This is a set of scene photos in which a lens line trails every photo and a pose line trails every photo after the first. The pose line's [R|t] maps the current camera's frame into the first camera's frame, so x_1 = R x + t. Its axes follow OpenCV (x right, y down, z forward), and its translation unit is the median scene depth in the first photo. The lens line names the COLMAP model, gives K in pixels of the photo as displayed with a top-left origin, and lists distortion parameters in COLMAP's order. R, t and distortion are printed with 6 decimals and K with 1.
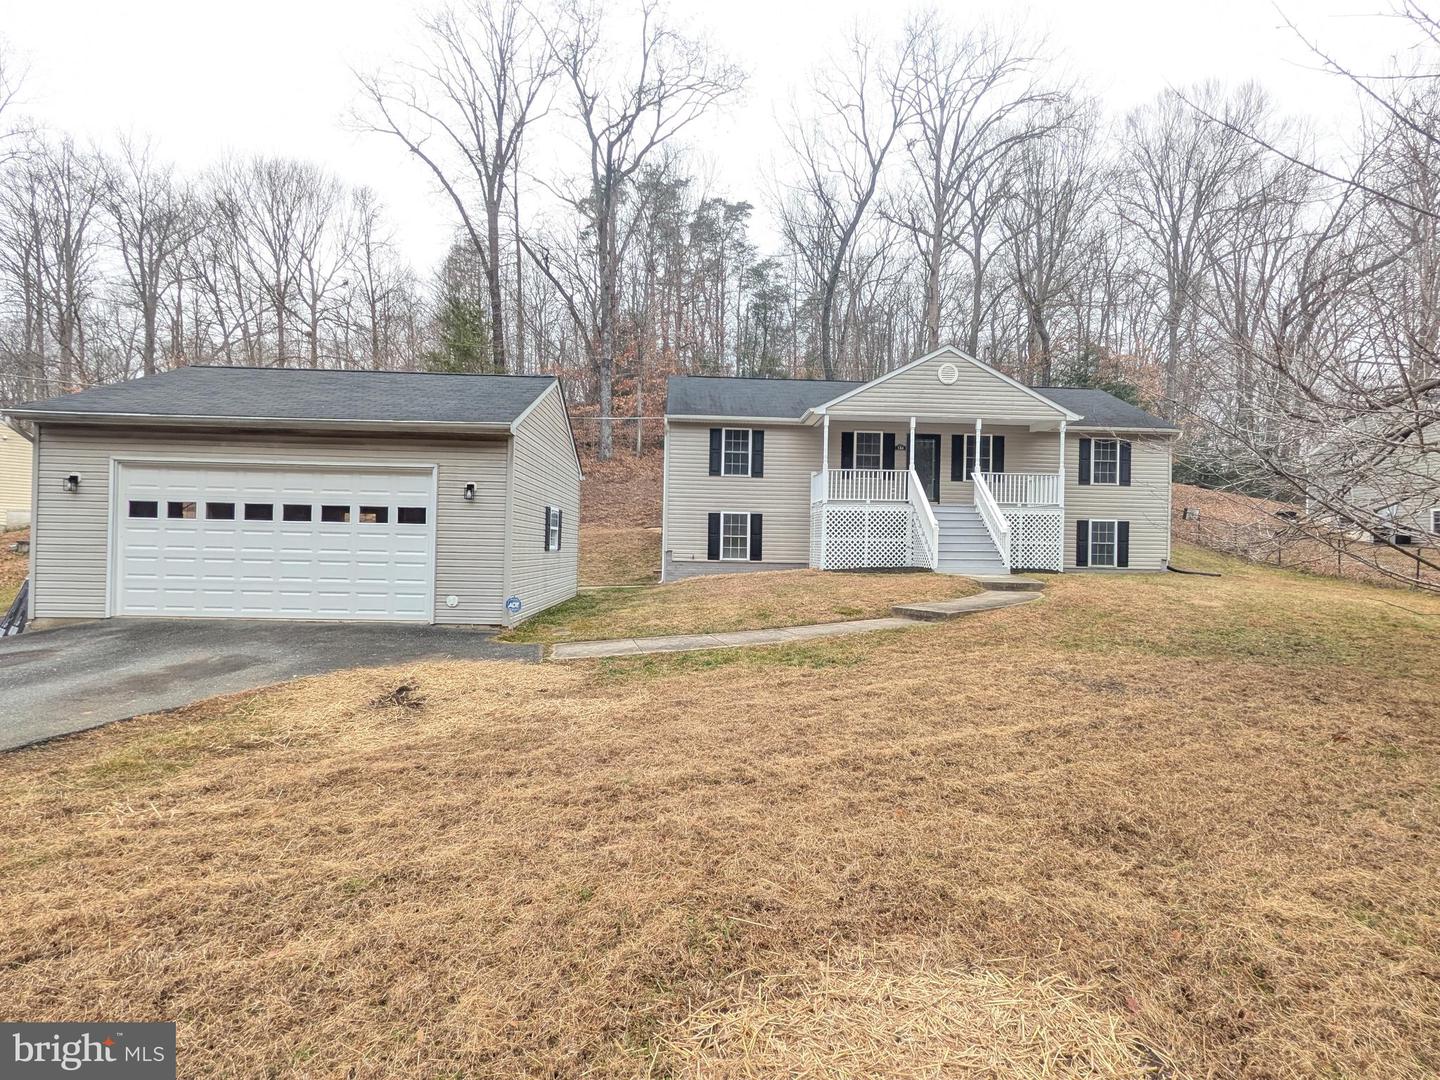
lens RADIAL K [[606.8, 0, 838.0], [0, 606.8, 544.8], [0, 0, 1]] dist [0.000445, -0.000234]
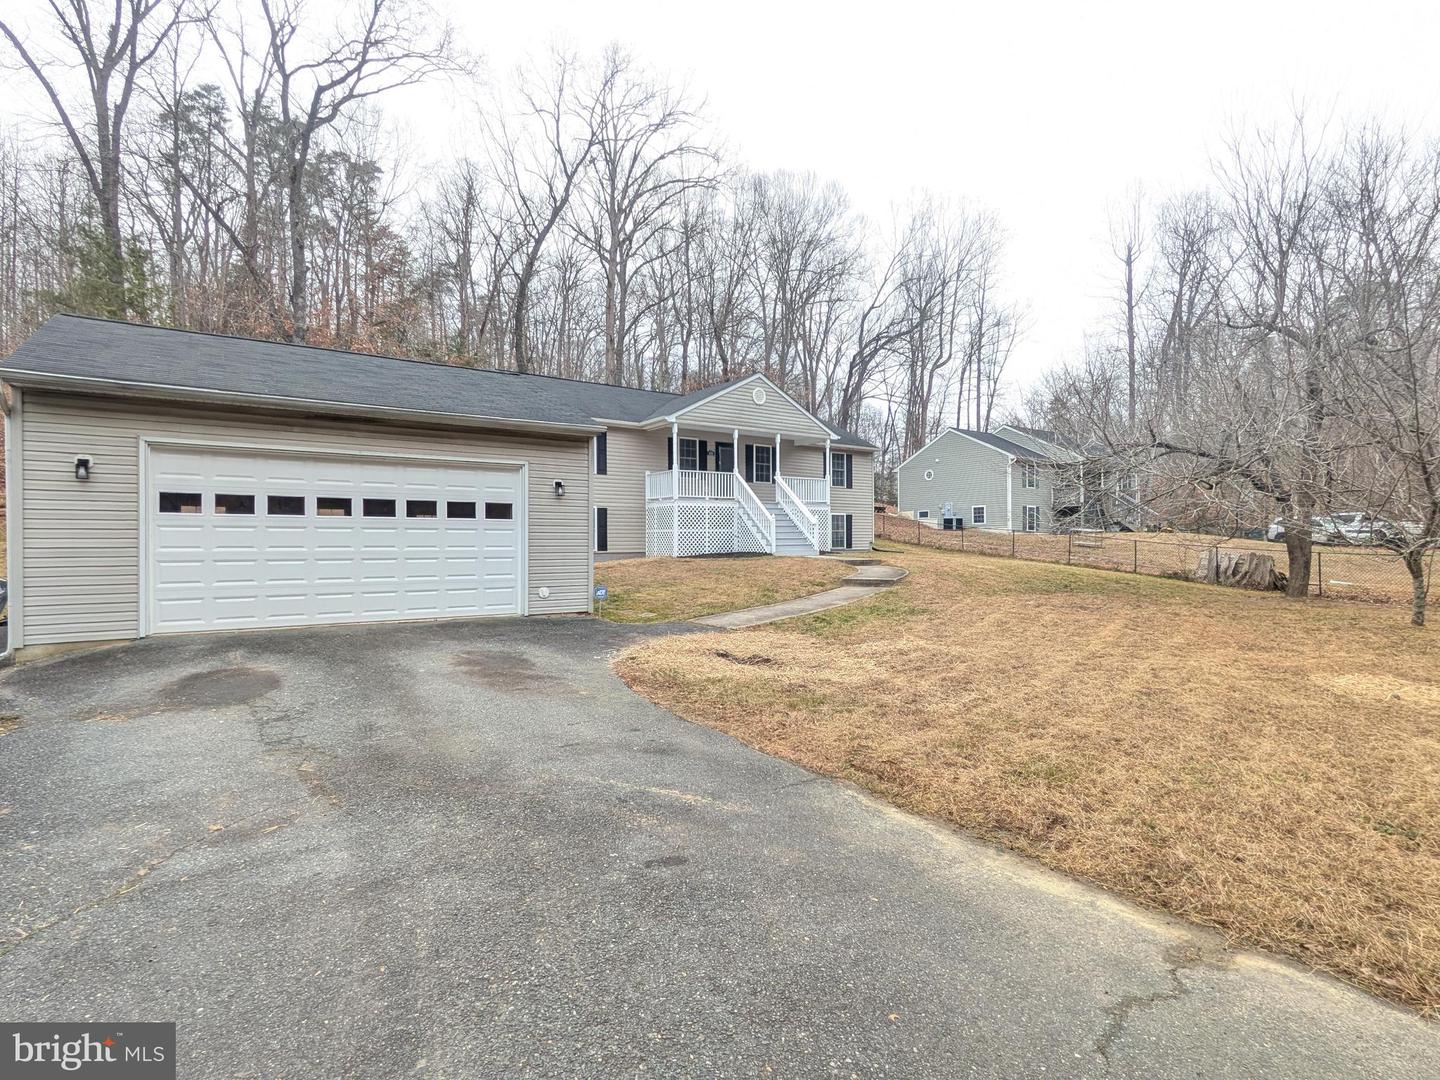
lens RADIAL K [[571.6, 0, 720.0], [0, 571.6, 540.0], [0, 0, 1]] dist [-0.001387, -0.000321]
pose [[0.893408, -0.020446, 0.448780, -0.411101], [0.017058, 0.999787, 0.011591, -0.002207], [-0.448922, -0.002701, 0.893567, -0.011342]]
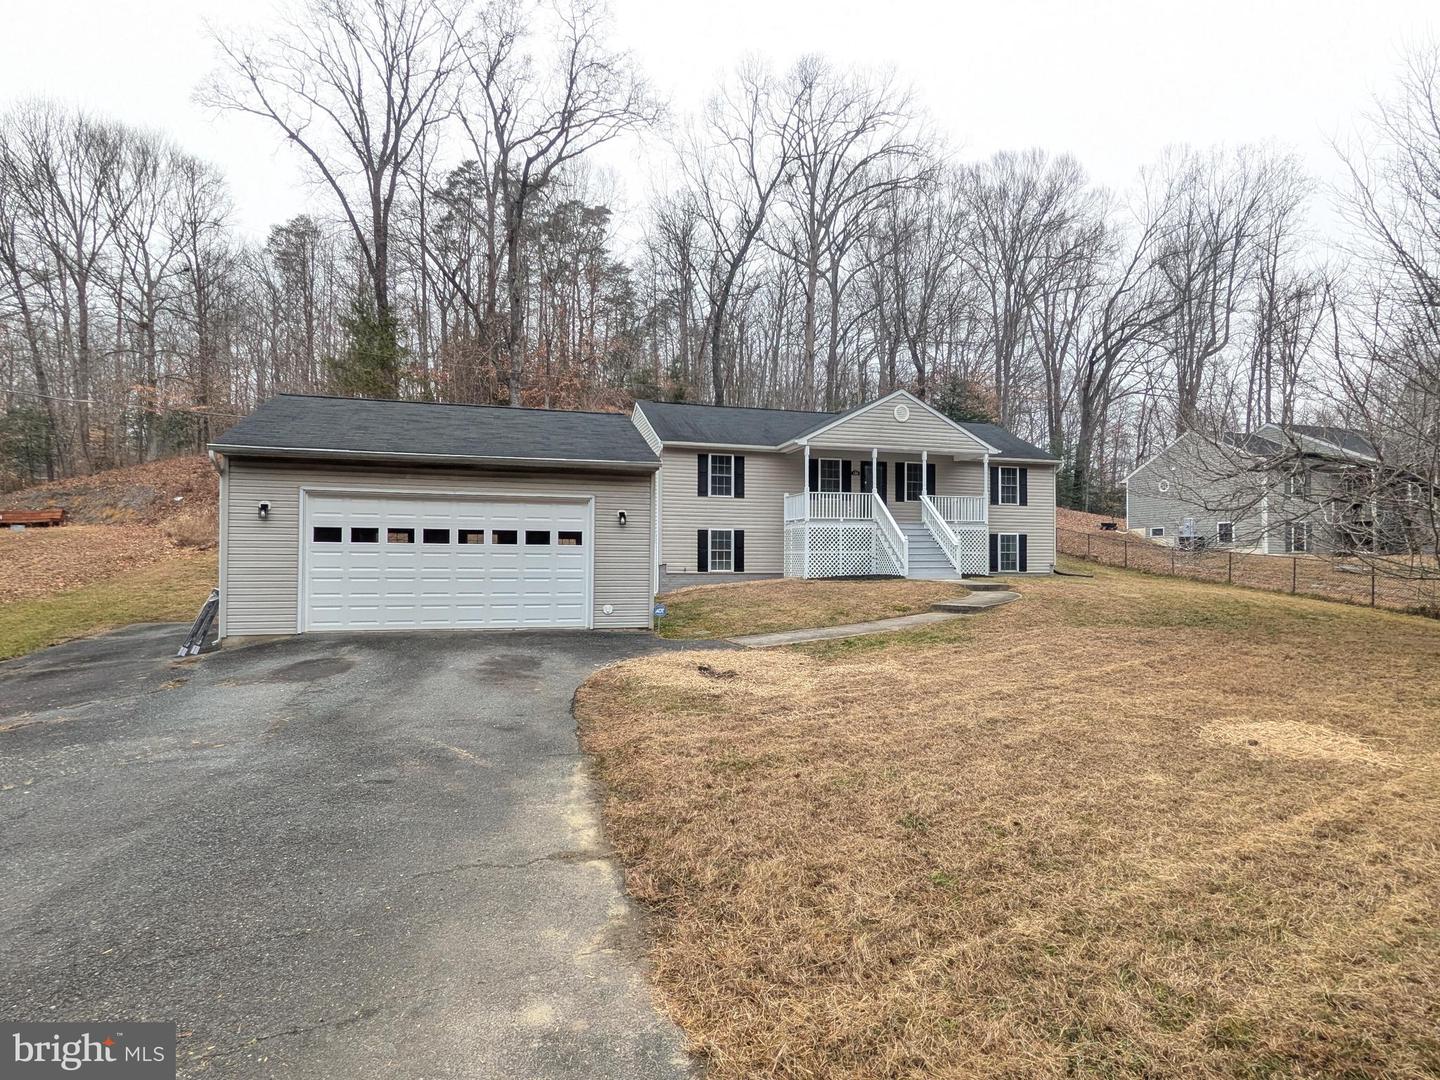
lens RADIAL K [[611.8, 0, 804.5], [0, 611.8, 549.6], [0, 0, 1]] dist [0.000384, -0.000415]
pose [[0.976704, -0.011322, 0.214293, -0.262019], [0.013073, 0.999892, -0.006754, -0.005953], [-0.214193, 0.009398, 0.976746, -0.135272]]
